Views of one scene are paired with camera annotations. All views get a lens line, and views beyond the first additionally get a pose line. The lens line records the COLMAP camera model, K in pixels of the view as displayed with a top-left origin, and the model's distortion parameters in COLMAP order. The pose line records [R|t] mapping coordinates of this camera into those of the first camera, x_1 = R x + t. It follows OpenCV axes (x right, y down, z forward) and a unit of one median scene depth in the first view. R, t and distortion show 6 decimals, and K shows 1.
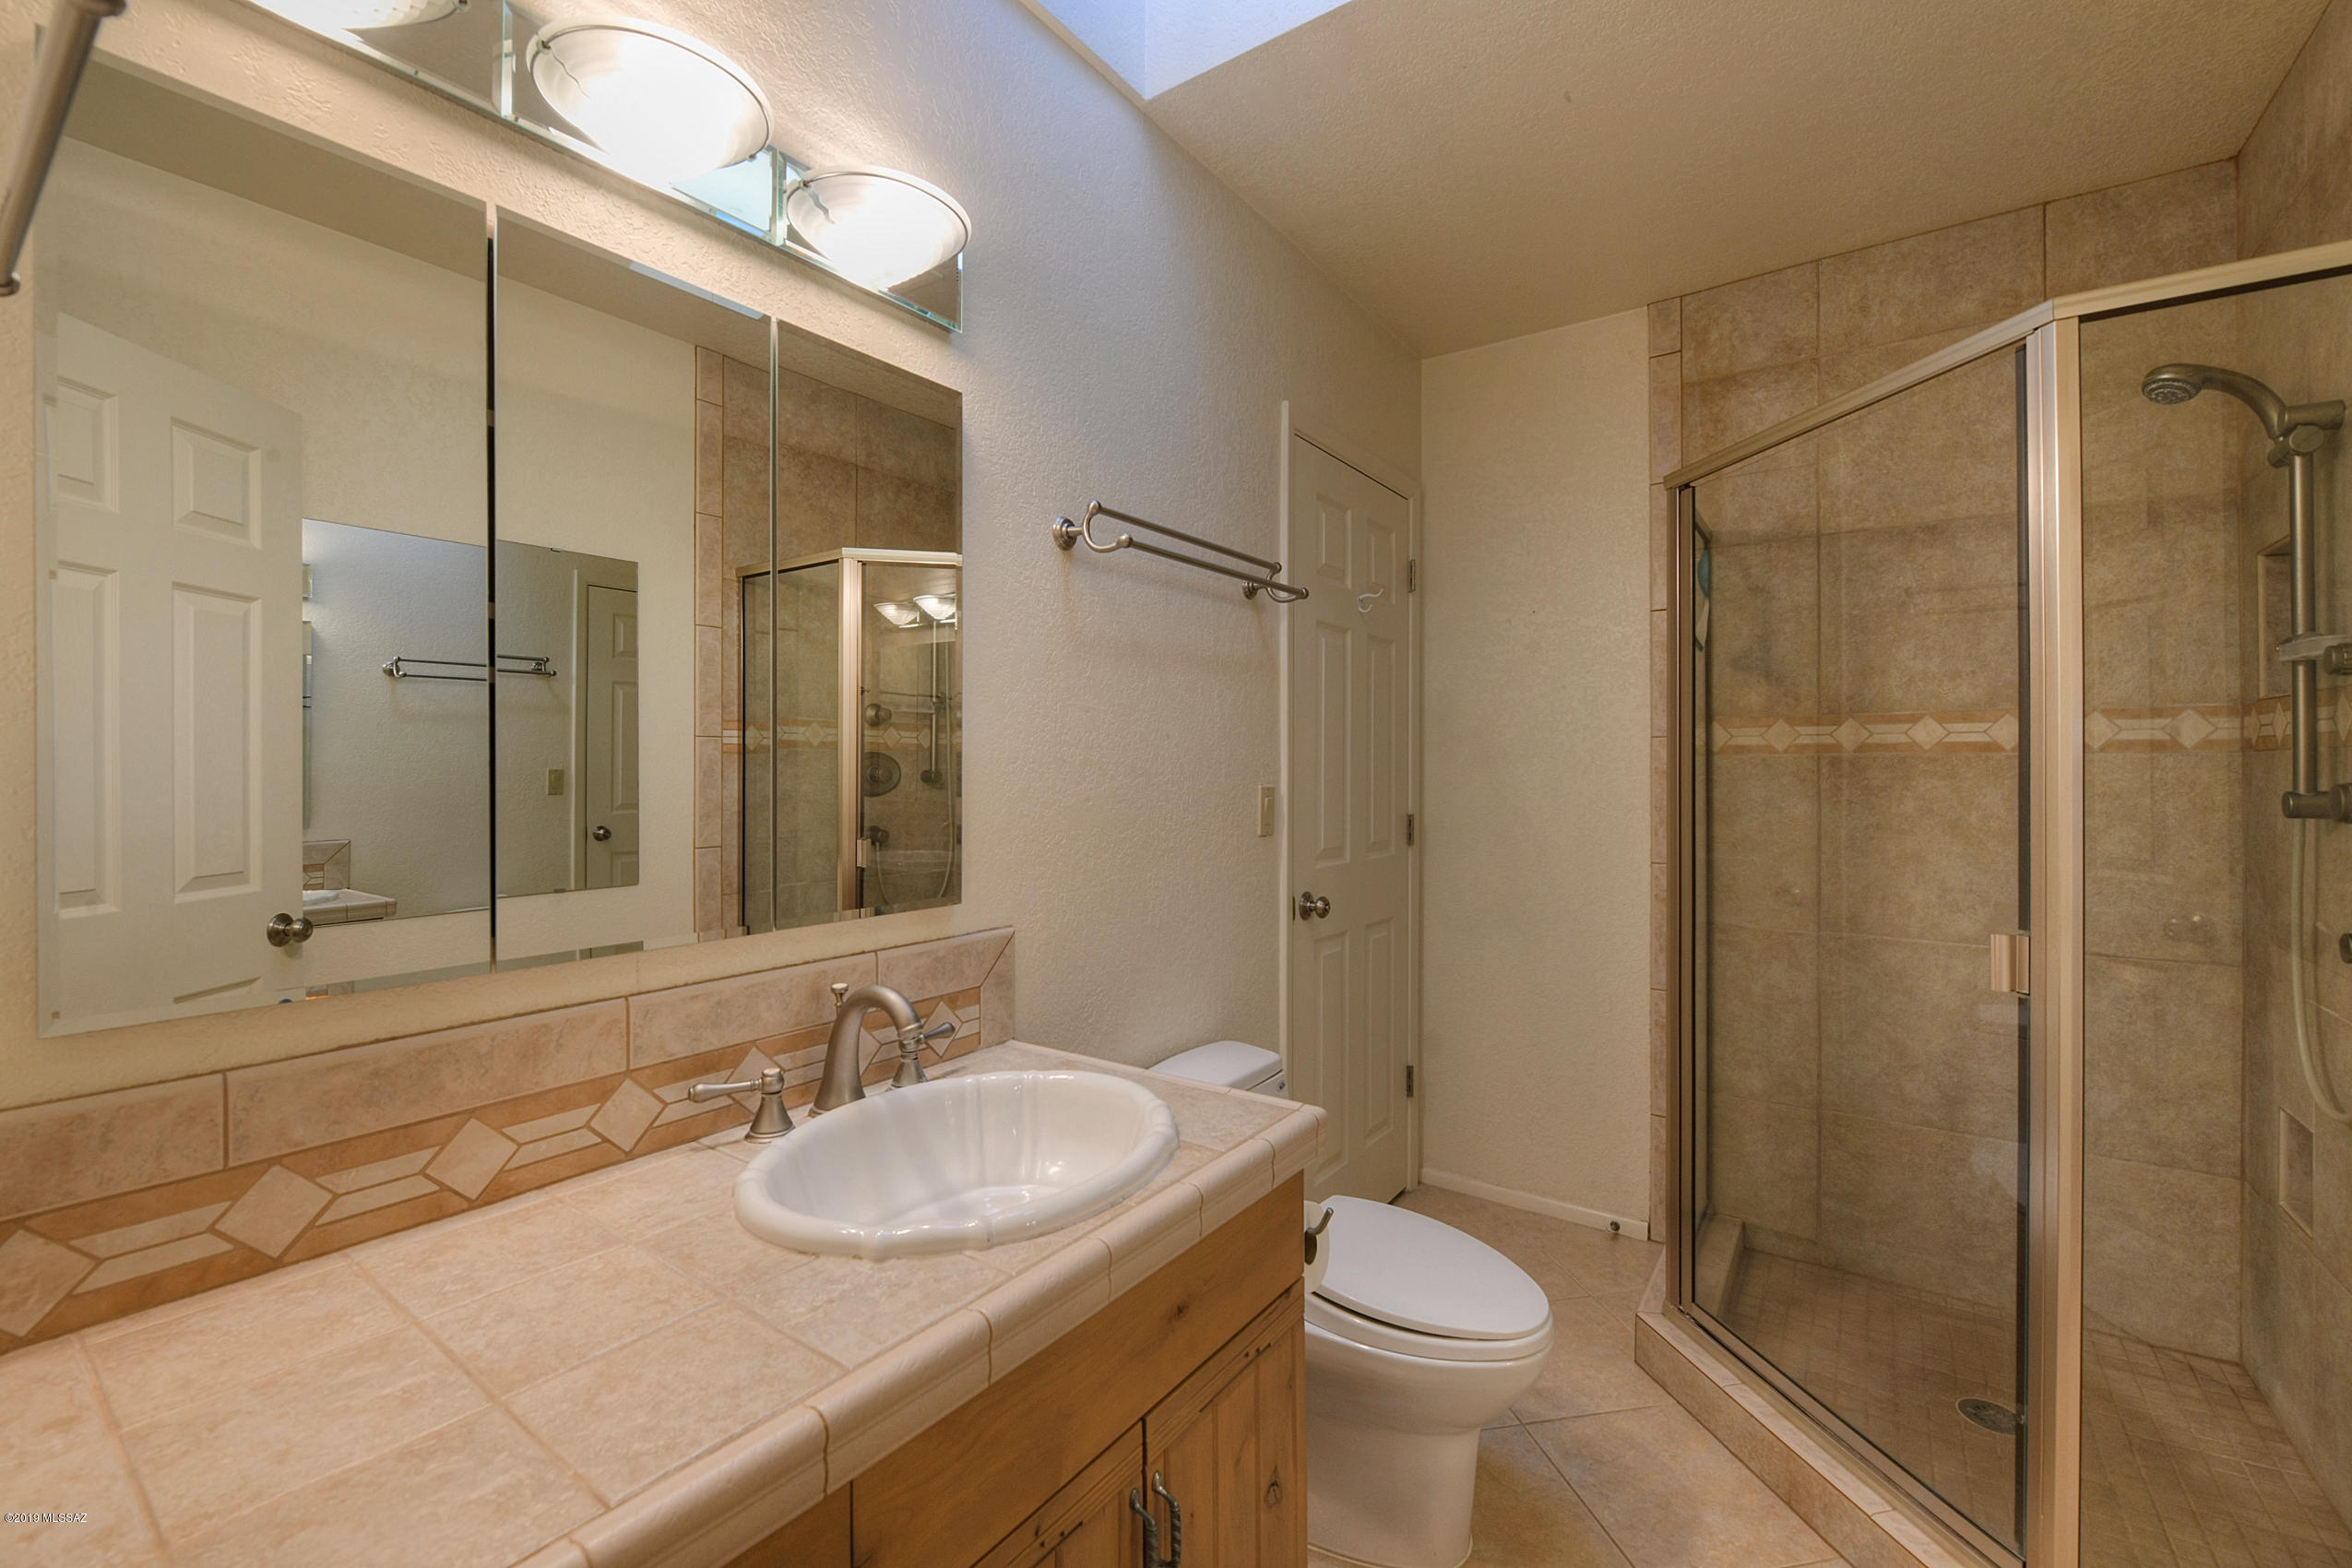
lens RADIAL K [[971.6, 0, 1192.9], [0, 971.6, 764.4], [0, 0, 1]] dist [-0.007135, -0.003926]
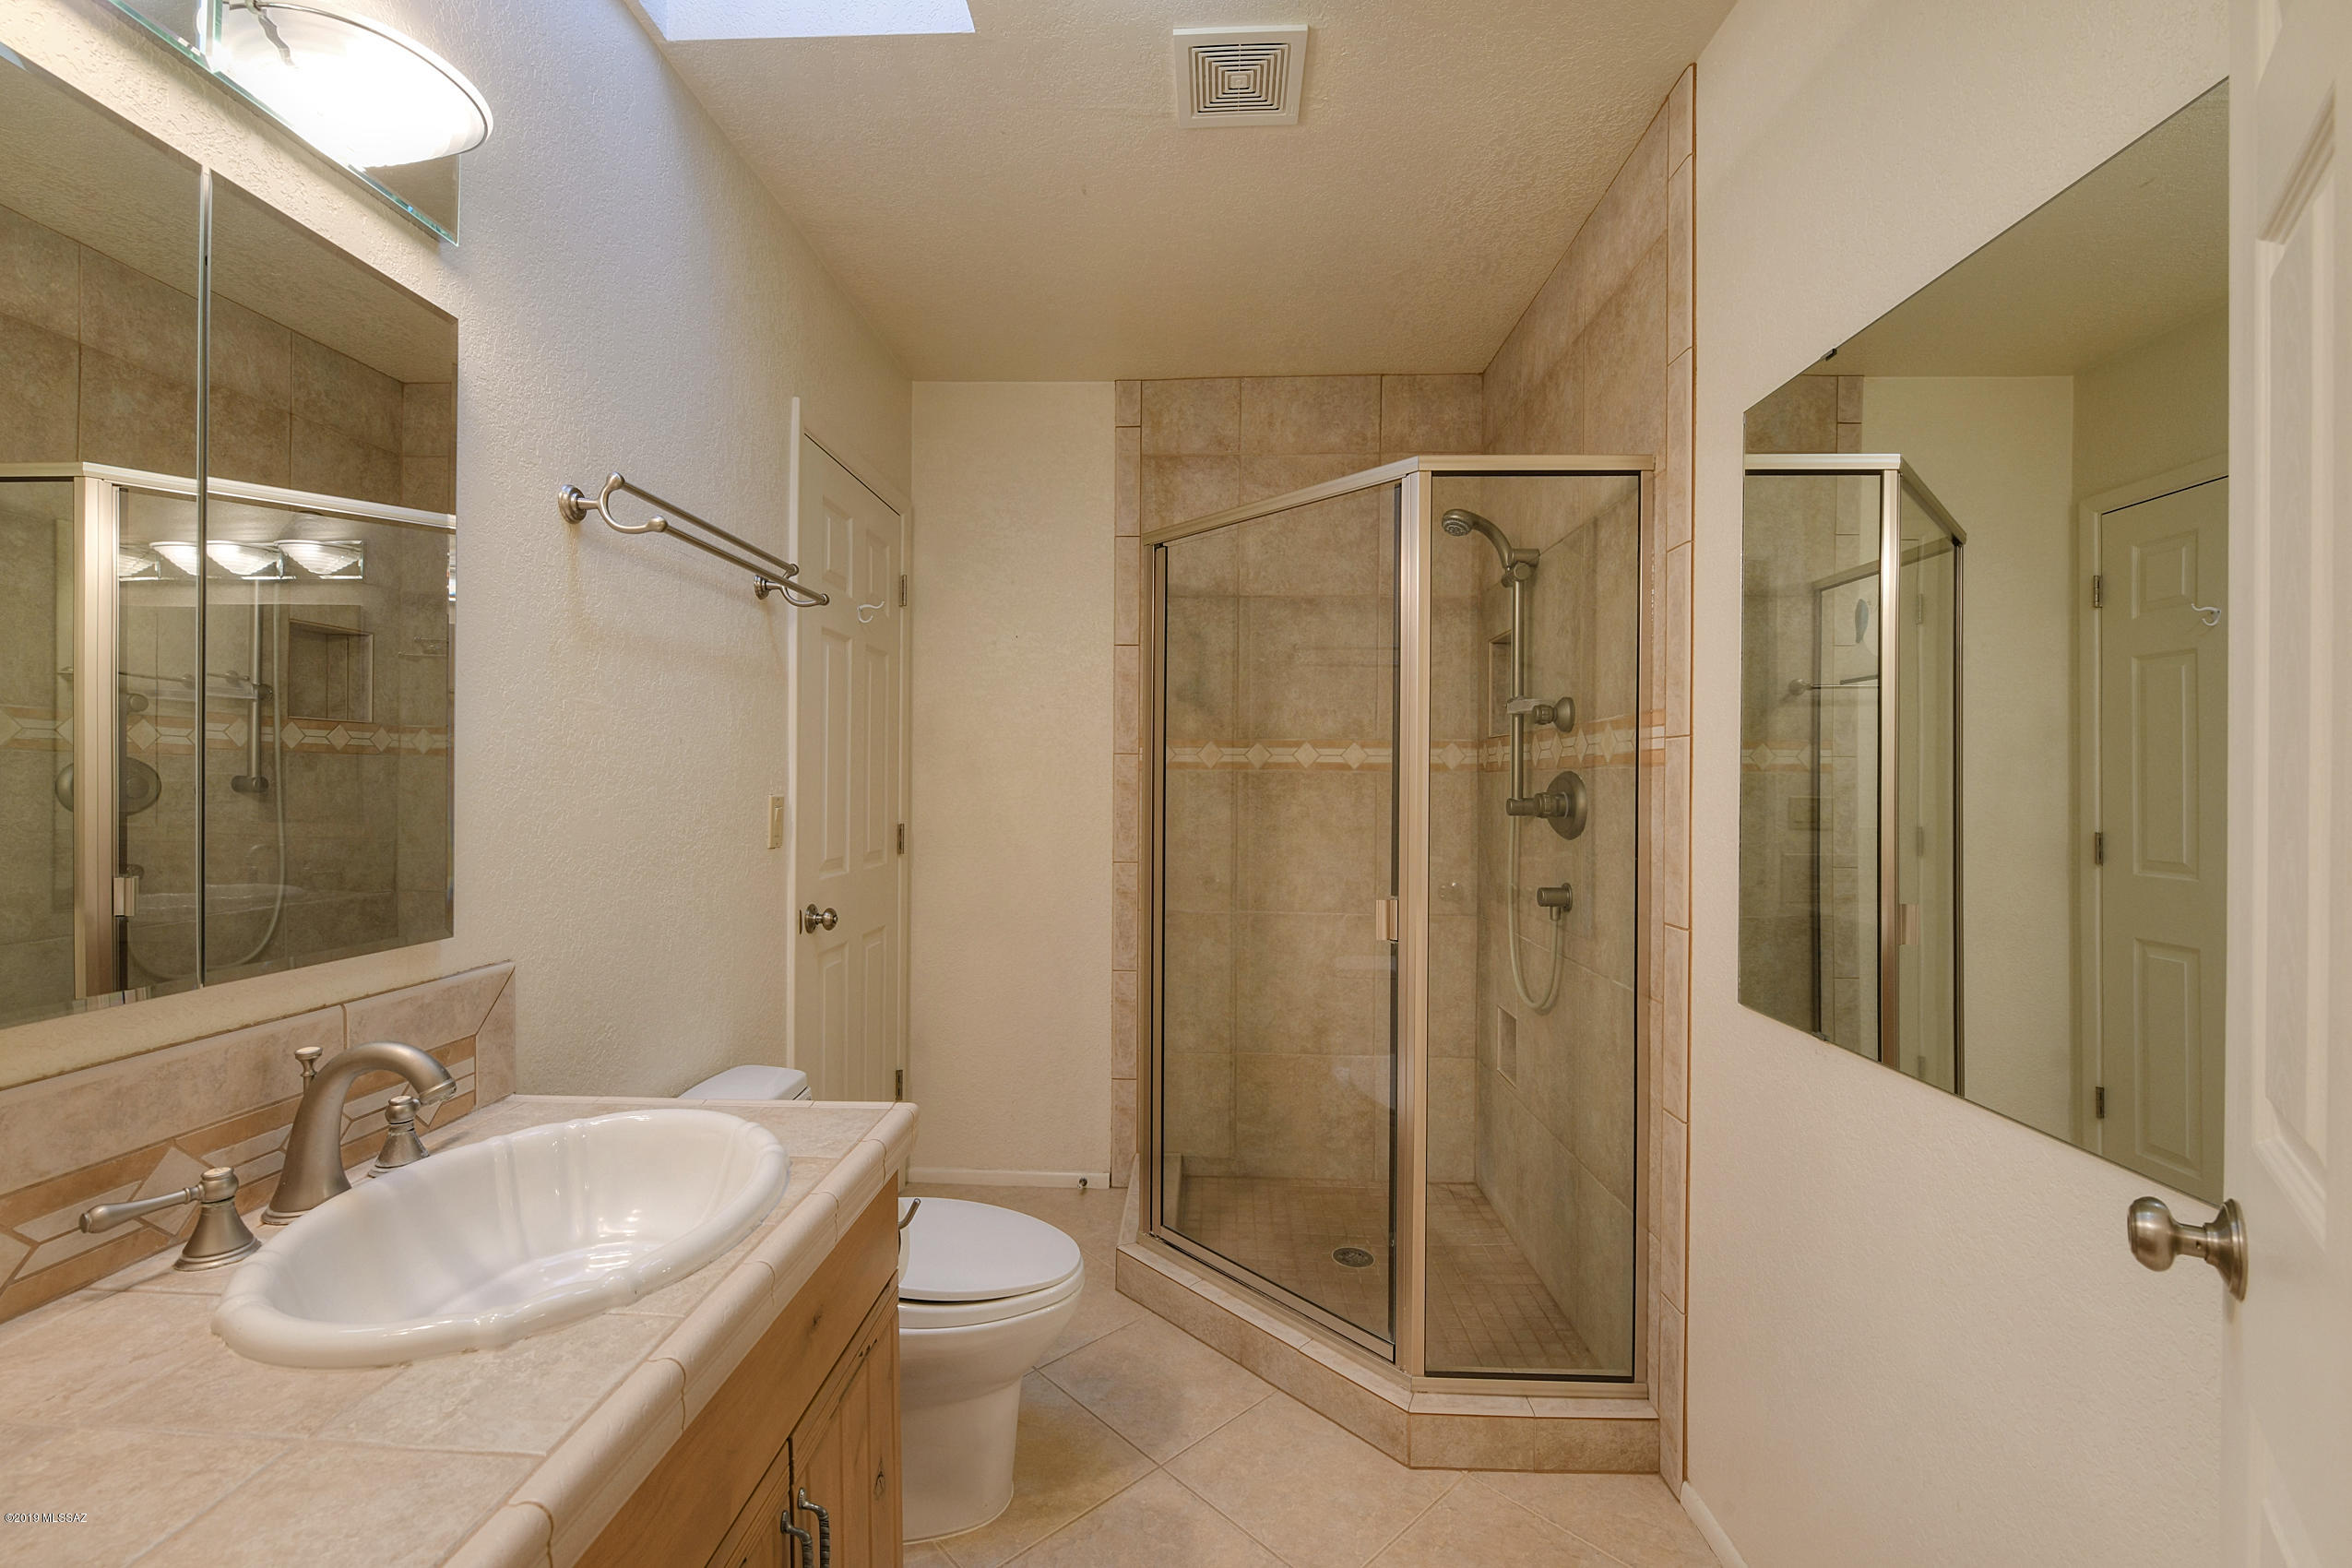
lens RADIAL K [[956.7, 0, 1179.6], [0, 956.7, 777.2], [0, 0, 1]] dist [-0.007431, -0.004428]
pose [[0.842236, 0.009081, 0.539032, -0.117922], [-0.009202, 0.999955, -0.002468, 0.002920], [-0.539030, -0.002882, 0.842282, -0.010149]]
